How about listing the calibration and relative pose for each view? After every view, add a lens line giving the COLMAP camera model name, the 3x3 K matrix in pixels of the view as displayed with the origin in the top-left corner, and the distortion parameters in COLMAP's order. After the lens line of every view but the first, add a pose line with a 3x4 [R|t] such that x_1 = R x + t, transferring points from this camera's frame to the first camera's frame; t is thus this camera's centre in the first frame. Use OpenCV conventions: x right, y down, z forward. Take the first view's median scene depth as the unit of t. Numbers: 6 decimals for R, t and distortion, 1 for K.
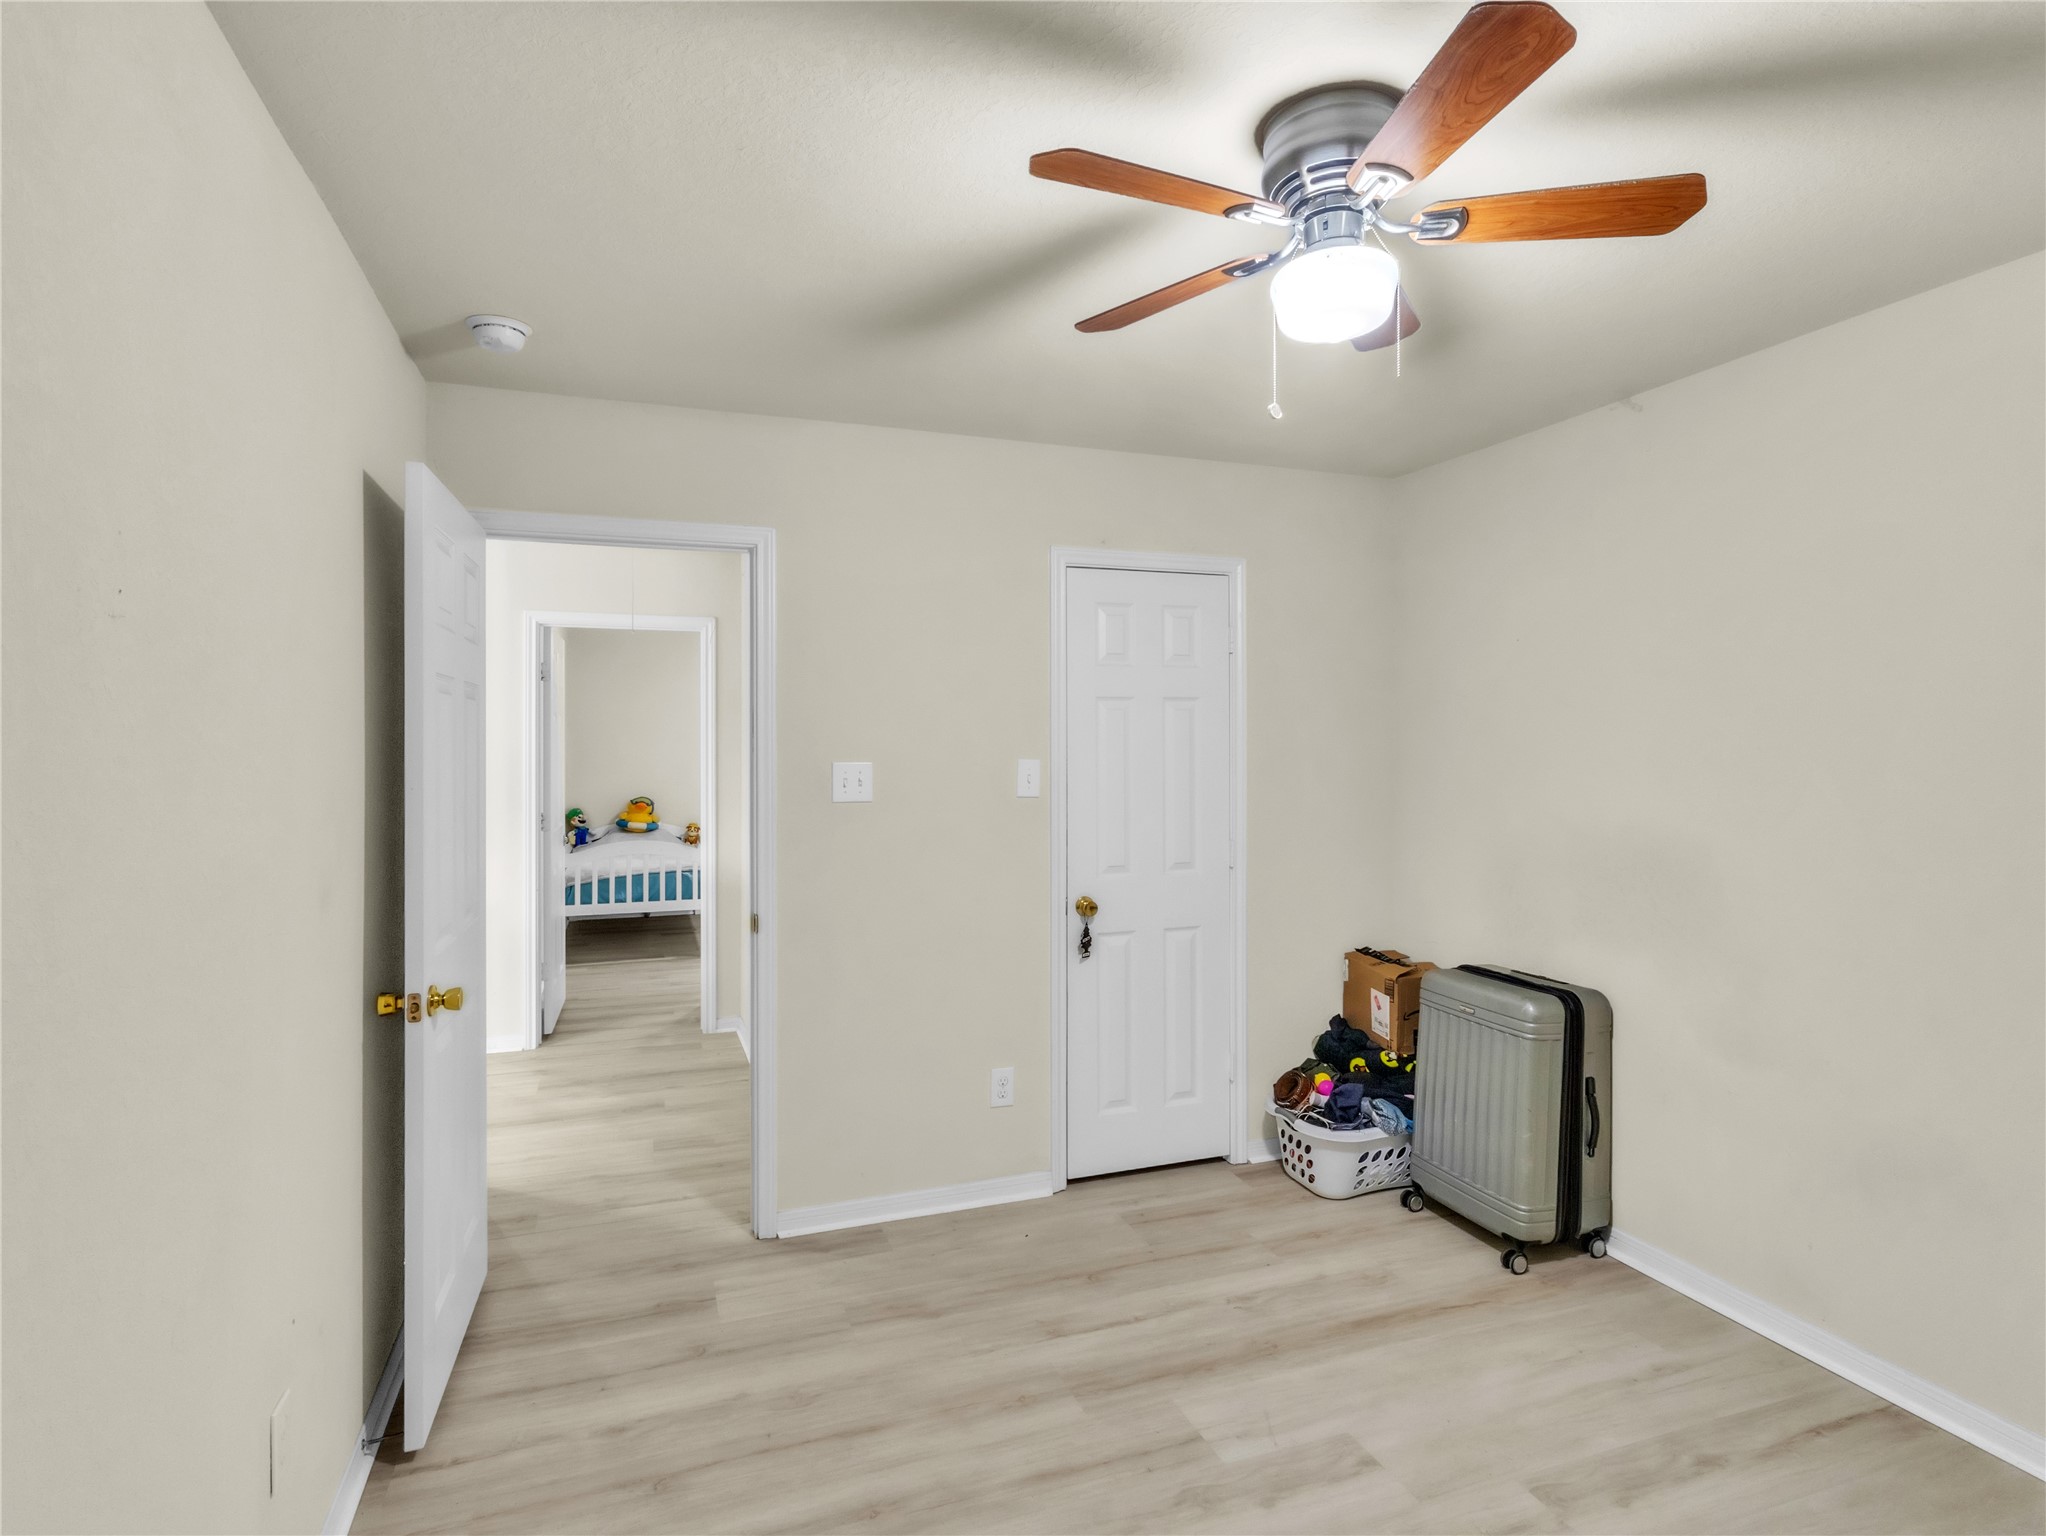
lens RADIAL K [[1066.2, 0, 1023.0], [0, 1066.2, 768.0], [0, 0, 1]] dist [0.000098, 0.000131]
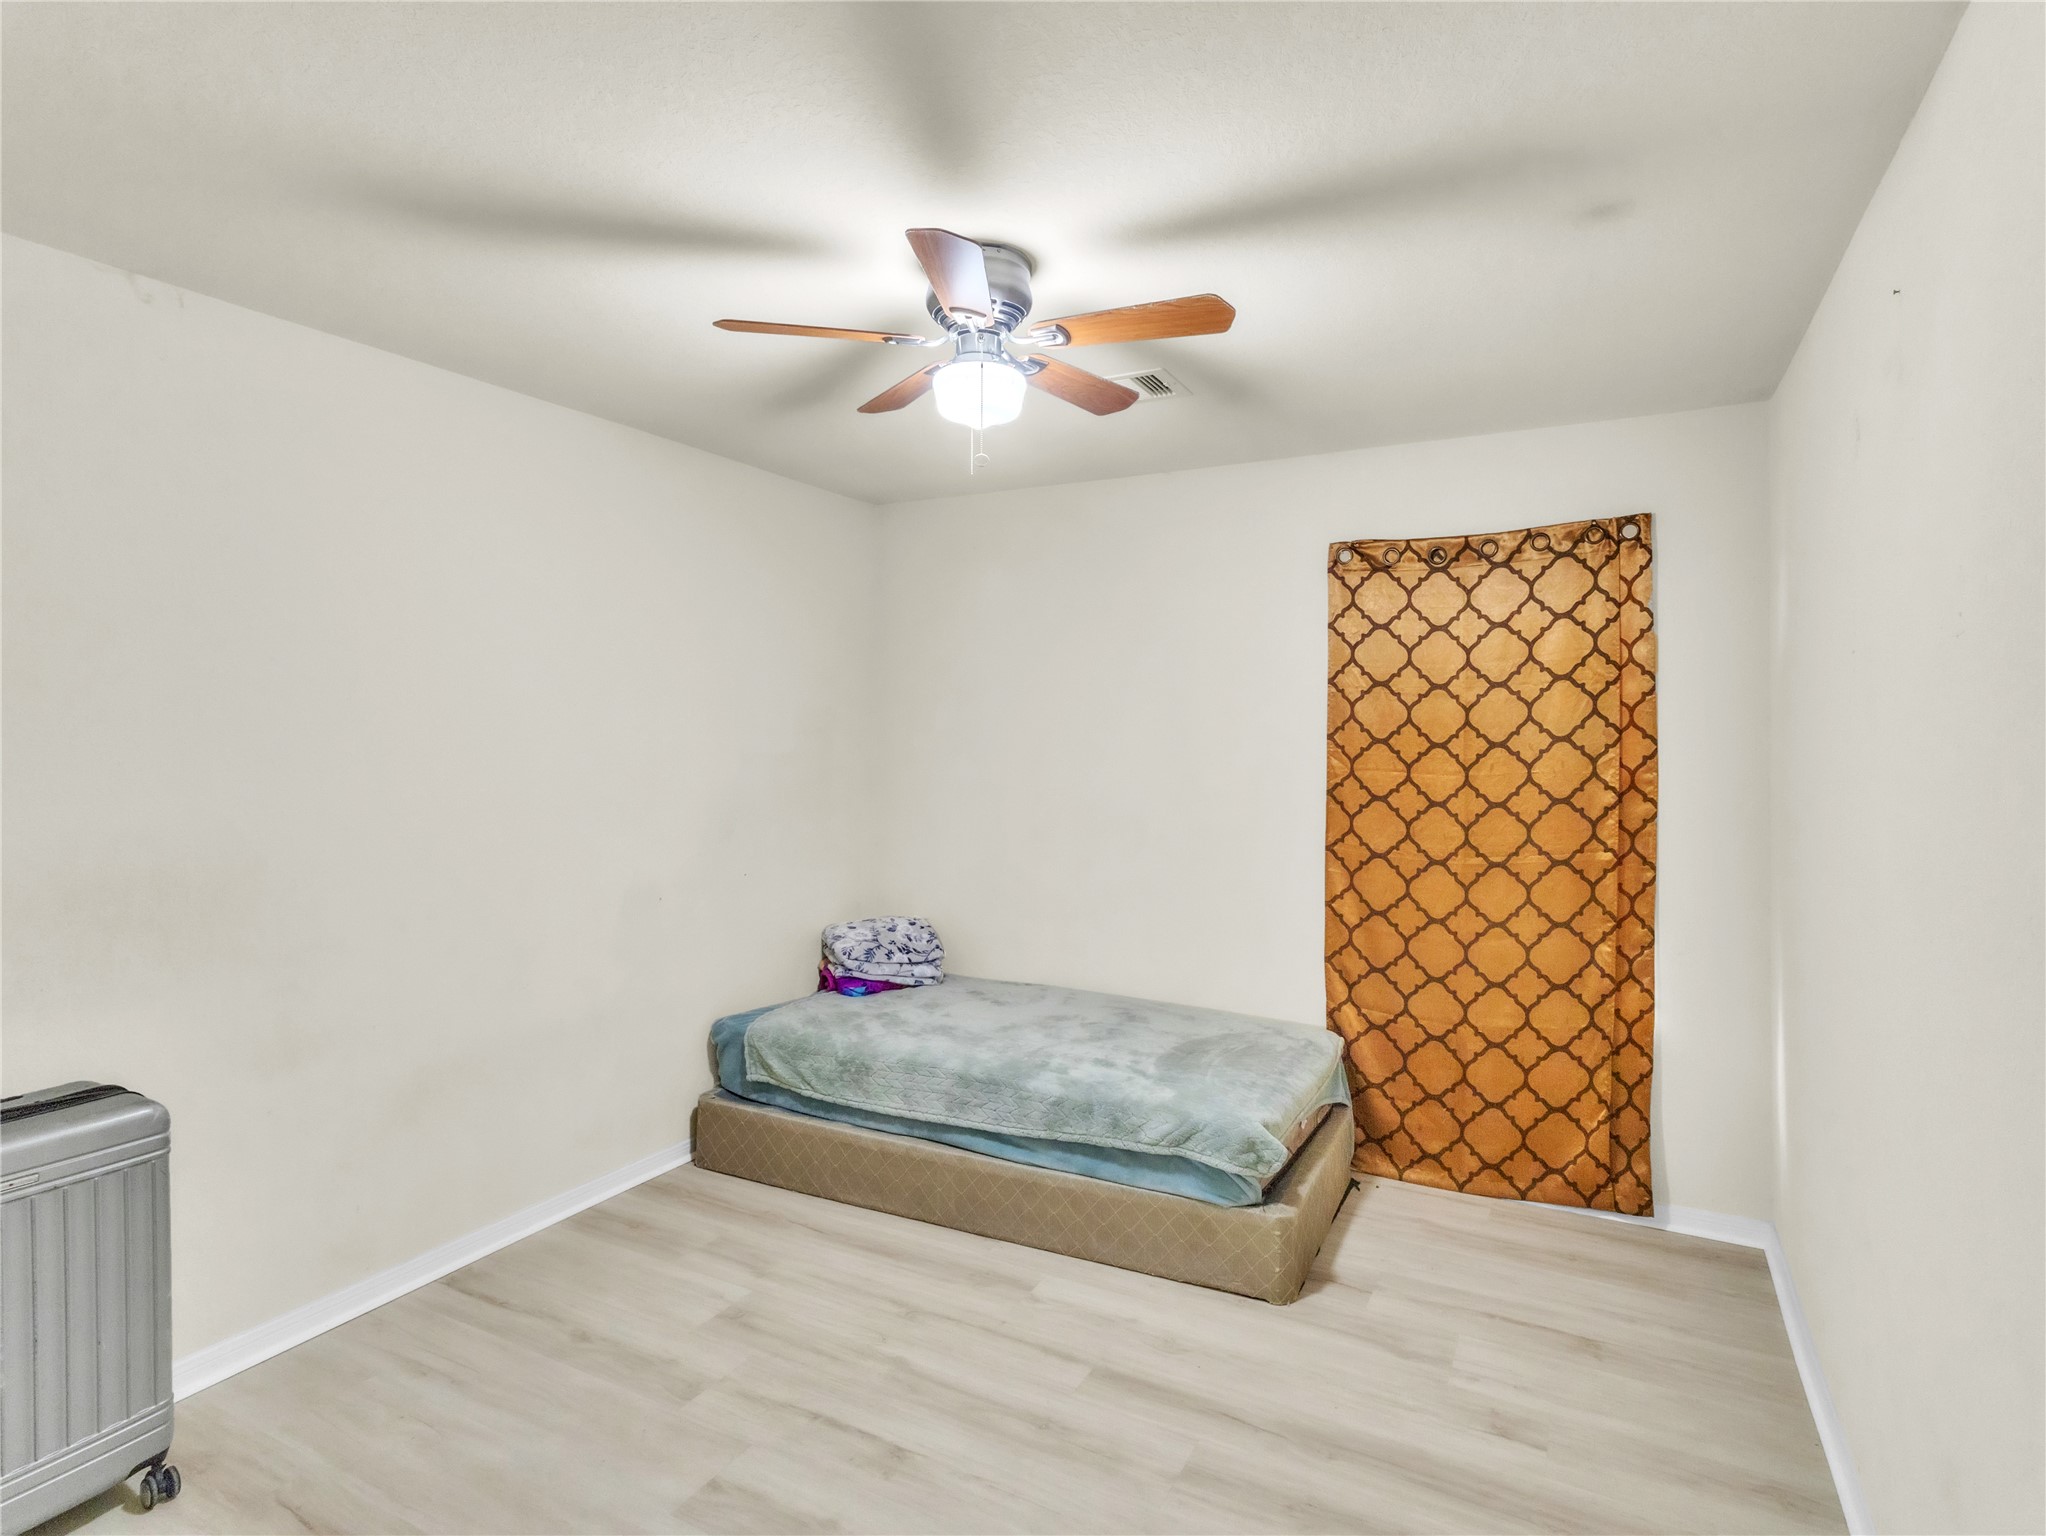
lens RADIAL K [[1066.2, 0, 1023.0], [0, 1066.2, 768.0], [0, 0, 1]] dist [0.000098, 0.000131]
pose [[-0.666198, -0.024173, 0.745383, -0.545180], [0.007709, 0.999198, 0.039294, -0.024976], [-0.745735, 0.031923, -0.665477, 1.383035]]
